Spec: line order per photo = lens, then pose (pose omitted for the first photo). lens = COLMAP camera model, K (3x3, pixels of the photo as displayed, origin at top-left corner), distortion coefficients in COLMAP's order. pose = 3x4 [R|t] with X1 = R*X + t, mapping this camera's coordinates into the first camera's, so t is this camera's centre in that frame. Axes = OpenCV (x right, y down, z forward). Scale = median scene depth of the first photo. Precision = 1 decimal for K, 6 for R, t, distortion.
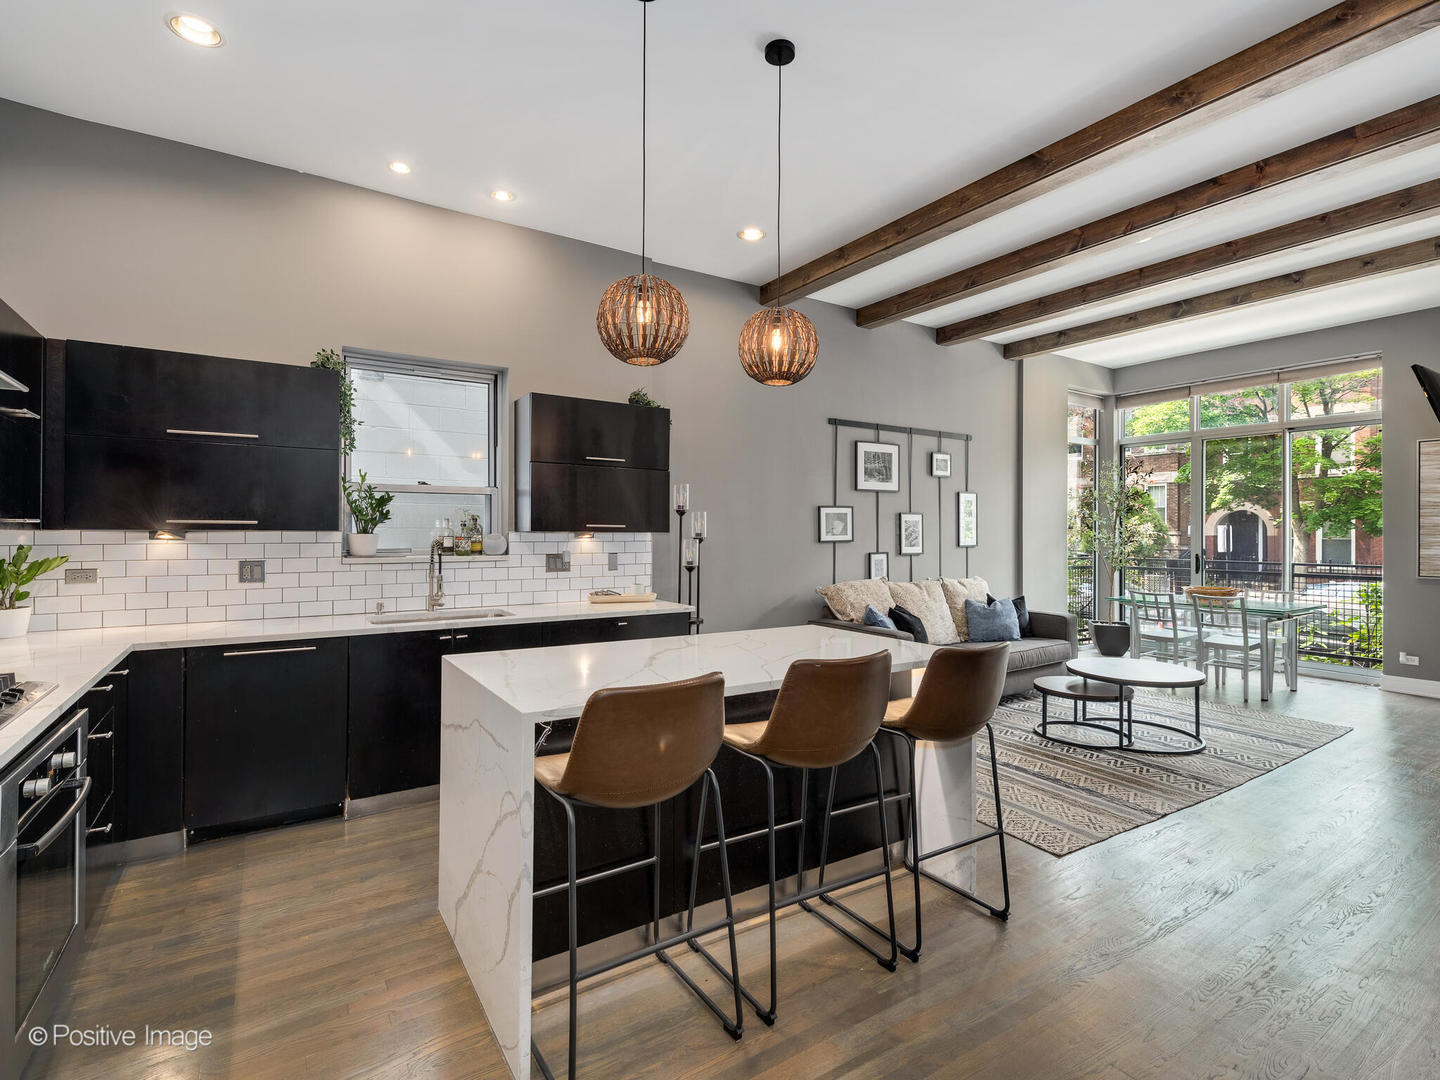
lens RADIAL K [[690.2, 0, 719.9], [0, 690.2, 530.9], [0, 0, 1]] dist [0.001642, 0.000010]
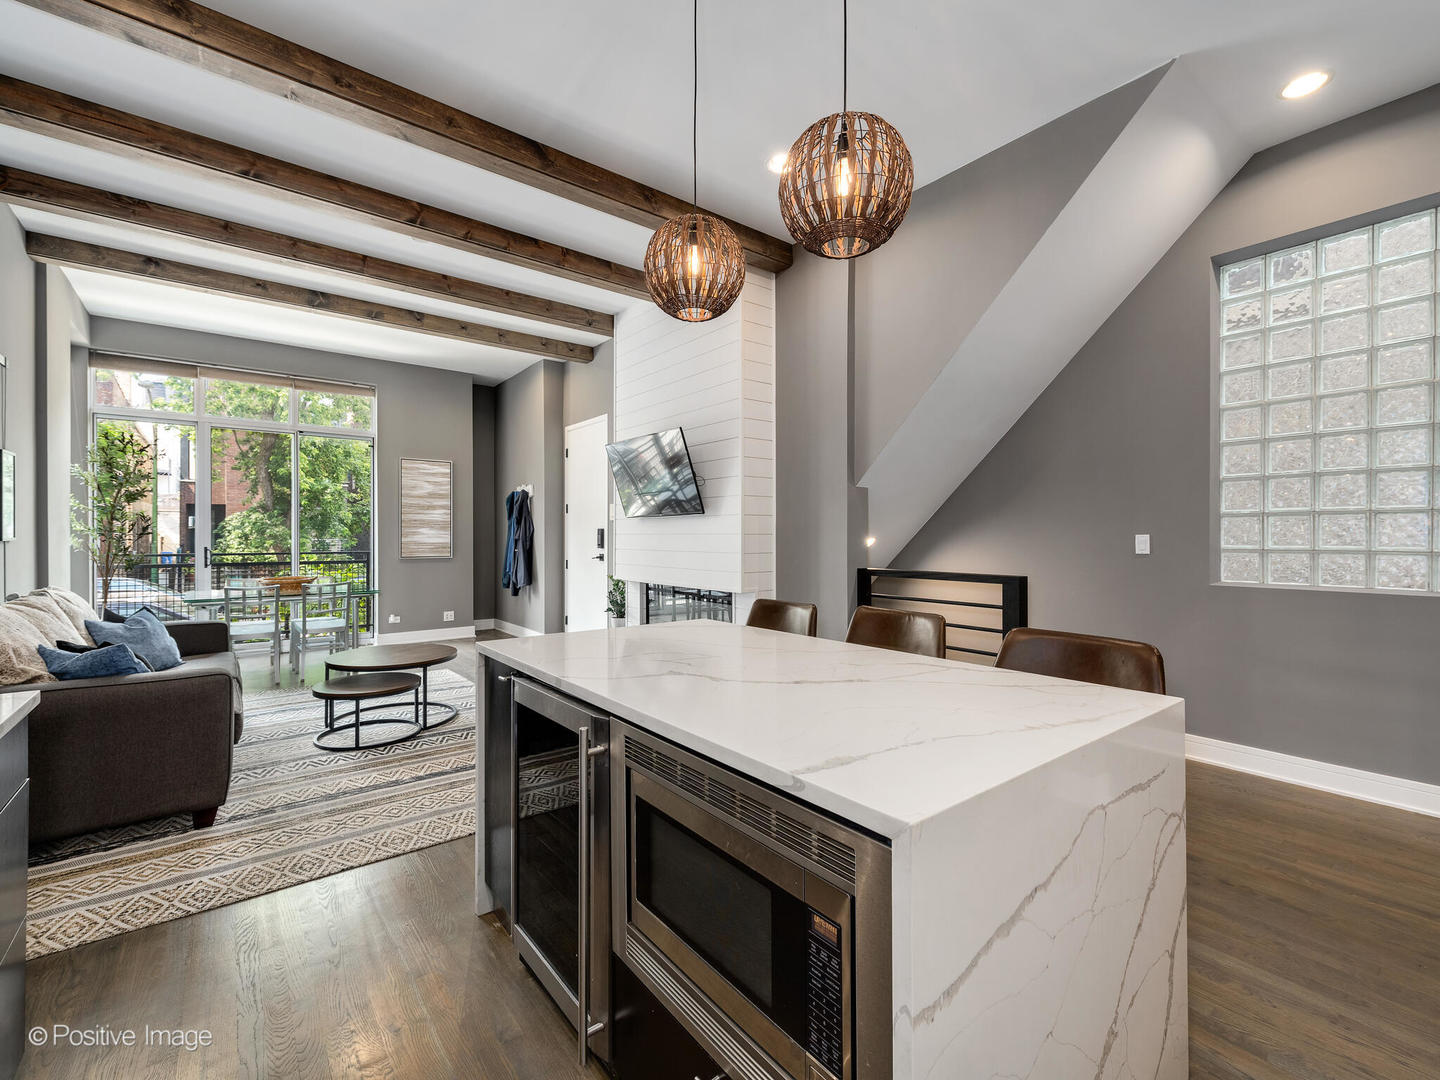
lens RADIAL K [[634.7, 0, 725.2], [0, 634.7, 532.9], [0, 0, 1]] dist [0.001769, -0.000262]
pose [[-0.093135, 0.001173, 0.995653, -0.303272], [-0.002652, 0.999995, -0.001426, 0.018028], [-0.995650, -0.002773, -0.093131, 0.486836]]
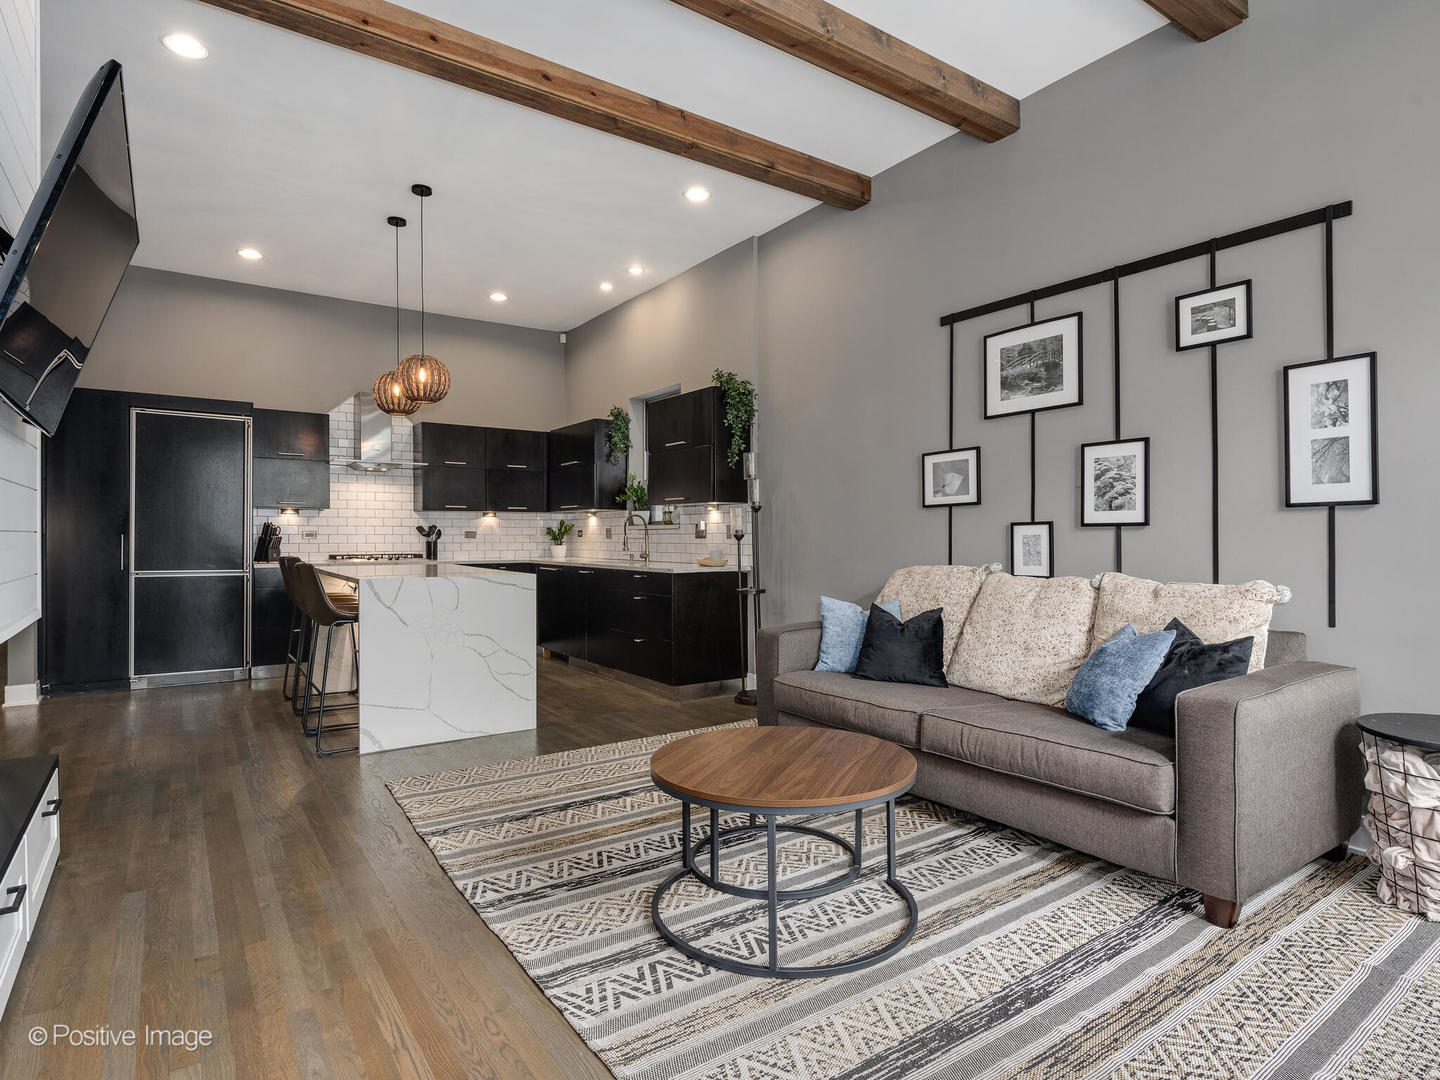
lens RADIAL K [[799.7, 0, 727.6], [0, 799.7, 539.2], [0, 0, 1]] dist [0.002405, 0.000185]
pose [[0.035808, 0.001286, -0.999358, 0.904399], [0.004464, 0.999989, 0.001447, 0.044856], [0.999349, -0.004512, 0.035802, 0.763941]]
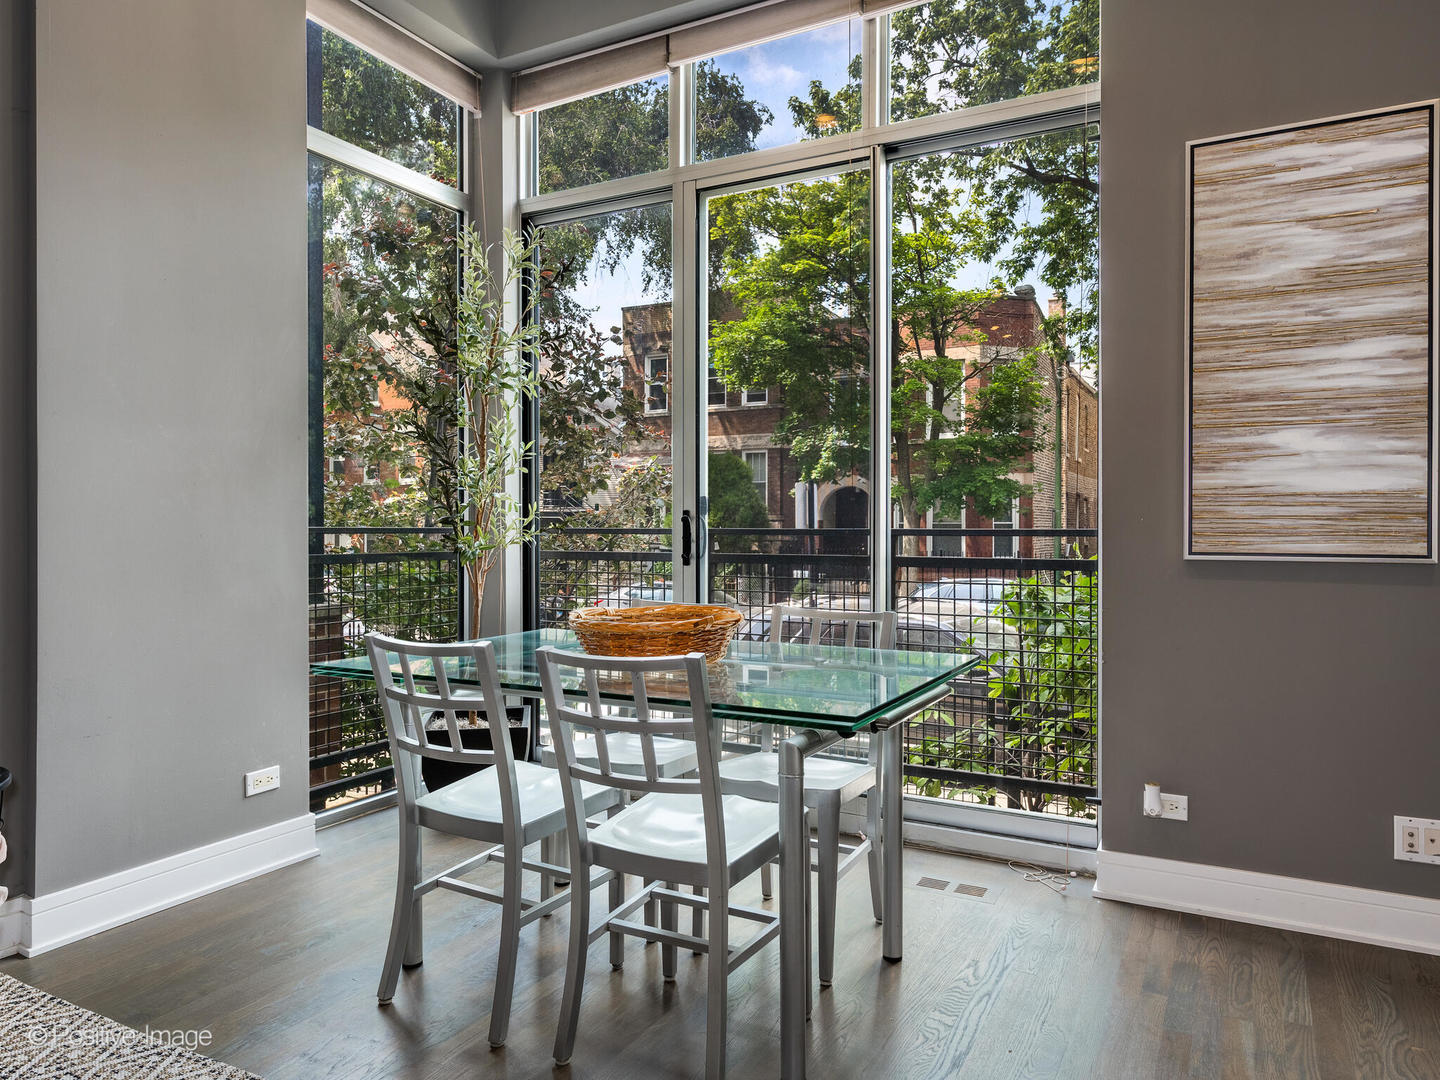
lens RADIAL K [[971.3, 0, 719.8], [0, 971.3, 531.3], [0, 0, 1]] dist [0.006864, 0.000113]
pose [[0.875056, -0.003166, 0.484012, 0.598720], [-0.000088, 0.999978, 0.006699, 0.053154], [-0.484022, -0.005905, 0.875036, 0.713145]]
